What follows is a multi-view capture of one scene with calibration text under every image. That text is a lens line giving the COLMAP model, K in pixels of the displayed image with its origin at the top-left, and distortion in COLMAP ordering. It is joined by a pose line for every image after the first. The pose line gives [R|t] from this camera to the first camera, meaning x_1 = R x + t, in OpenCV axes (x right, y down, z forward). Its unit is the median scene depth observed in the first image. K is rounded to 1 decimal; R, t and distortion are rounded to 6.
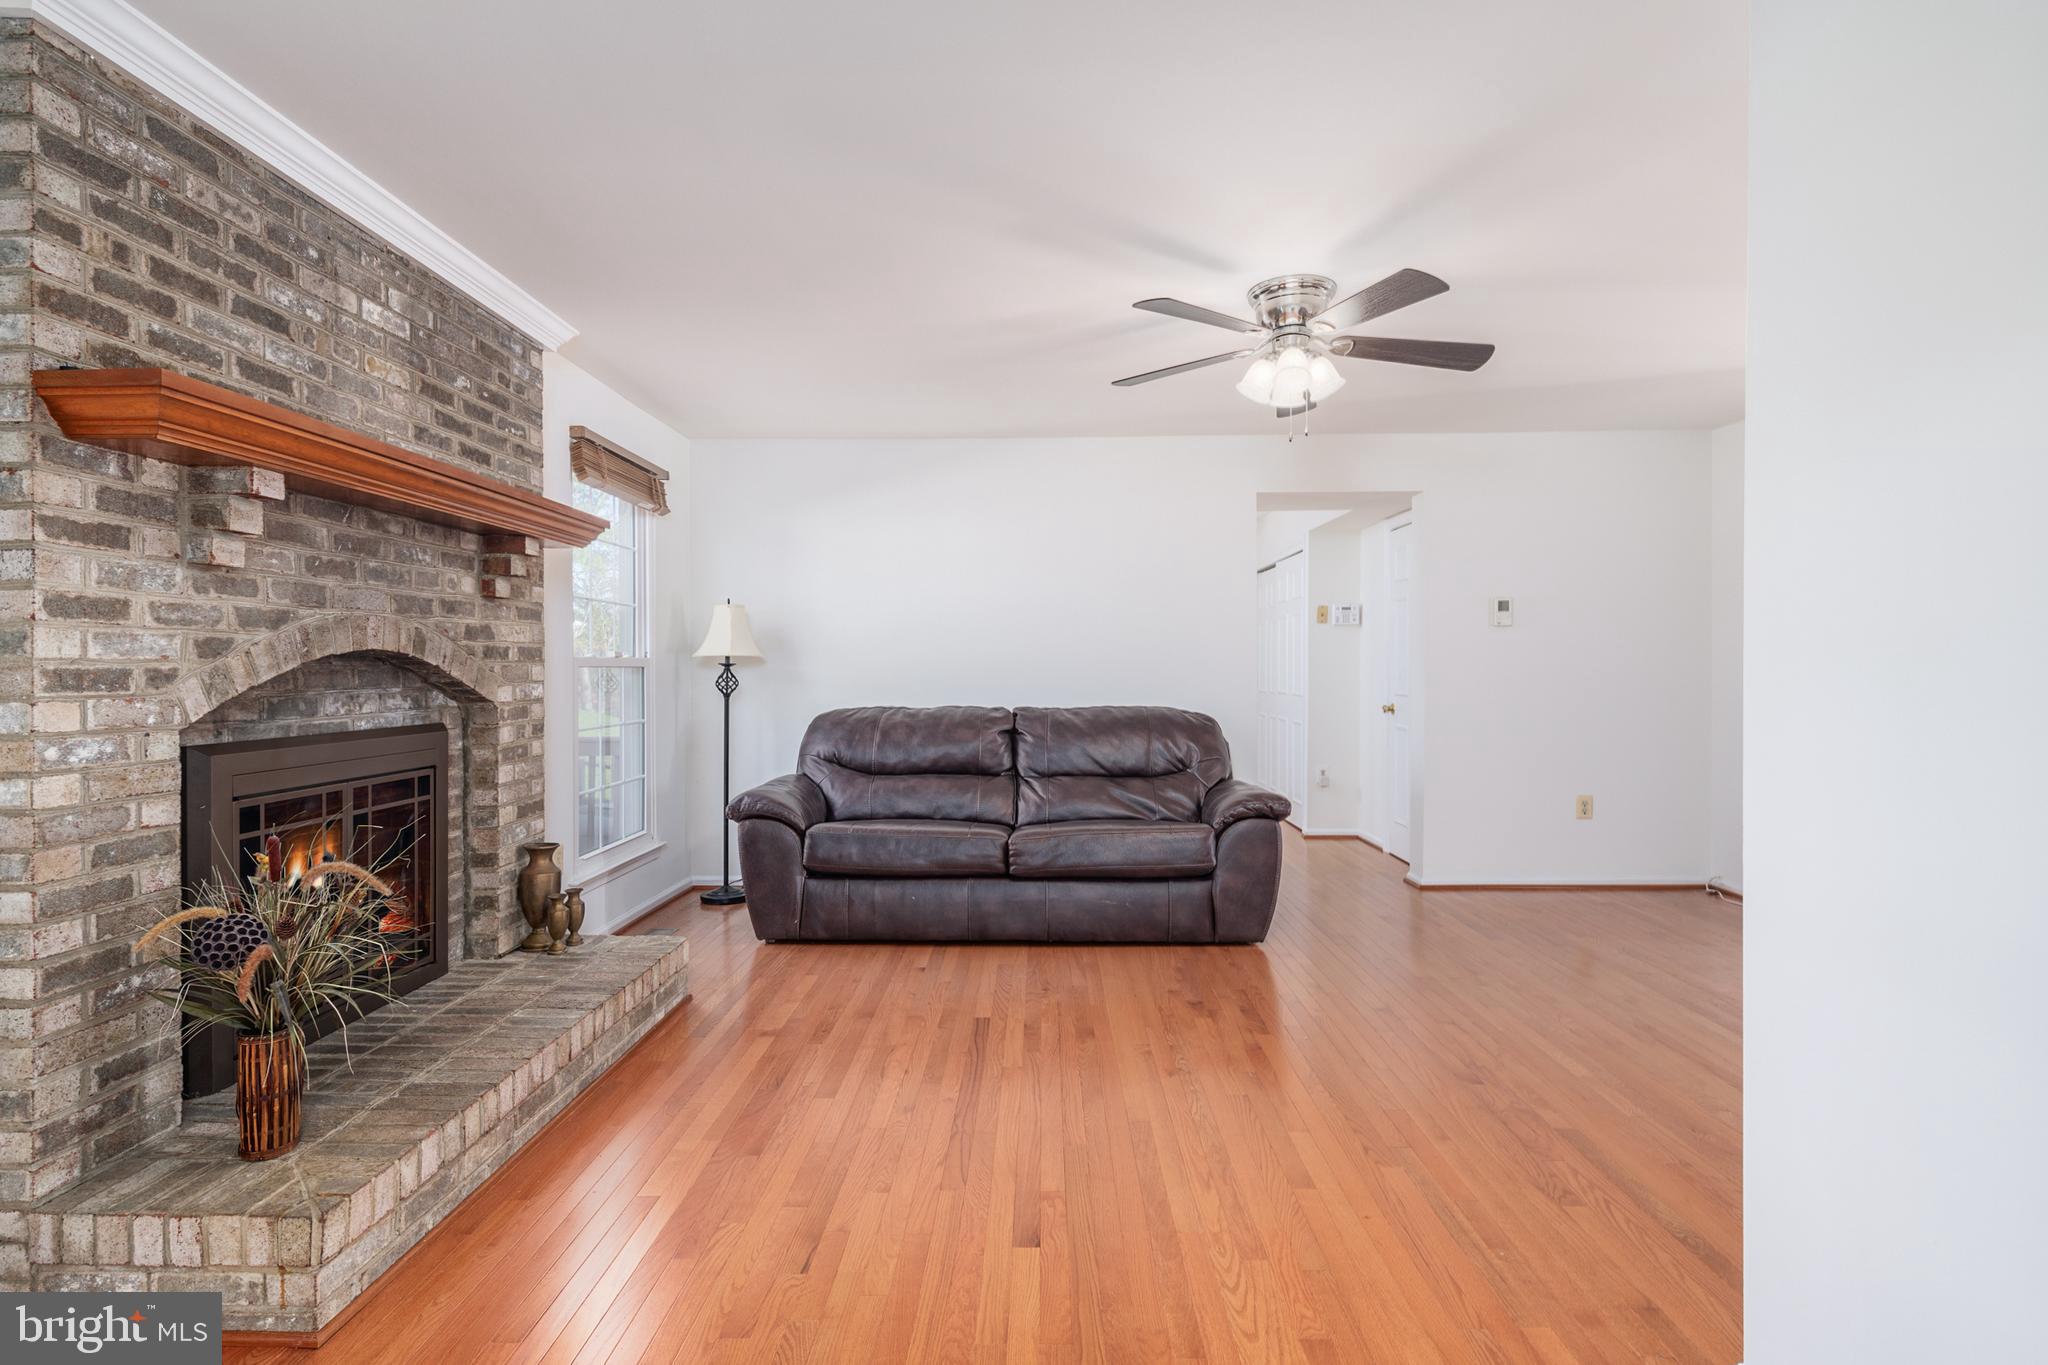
lens RADIAL K [[997.1, 0, 1010.8], [0, 997.1, 682.2], [0, 0, 1]] dist [-0.001099, -0.000585]
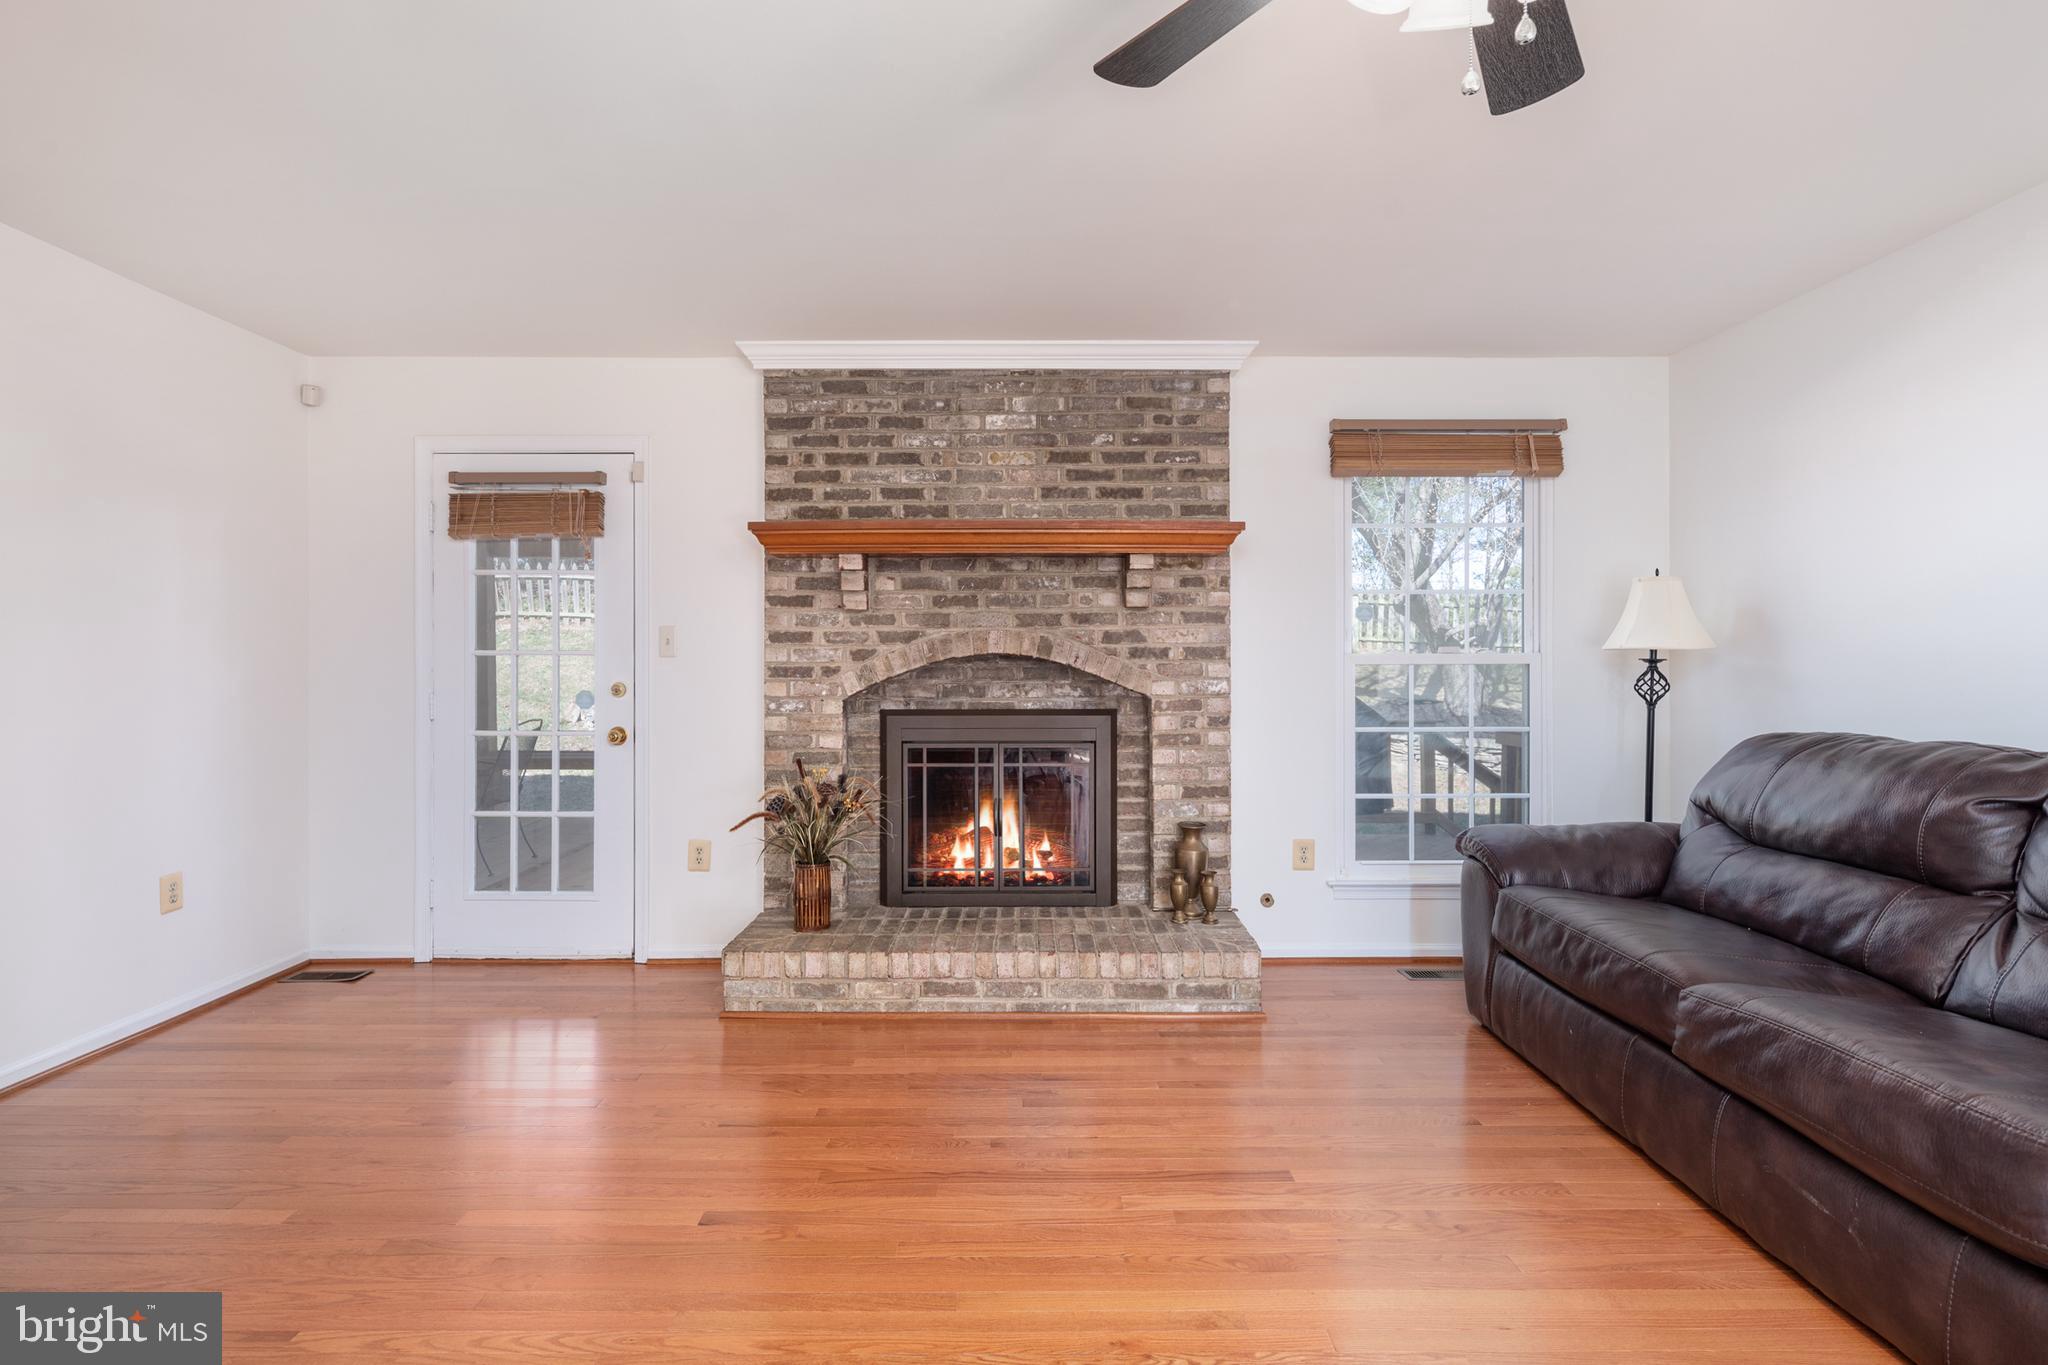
lens RADIAL K [[997.1, 0, 1012.3], [0, 997.1, 676.1], [0, 0, 1]] dist [-0.001099, -0.000585]
pose [[0.027486, 0.012673, -0.999542, 0.890683], [-0.013019, 0.999839, 0.012319, -0.019264], [0.999537, 0.012674, 0.027647, 1.072967]]
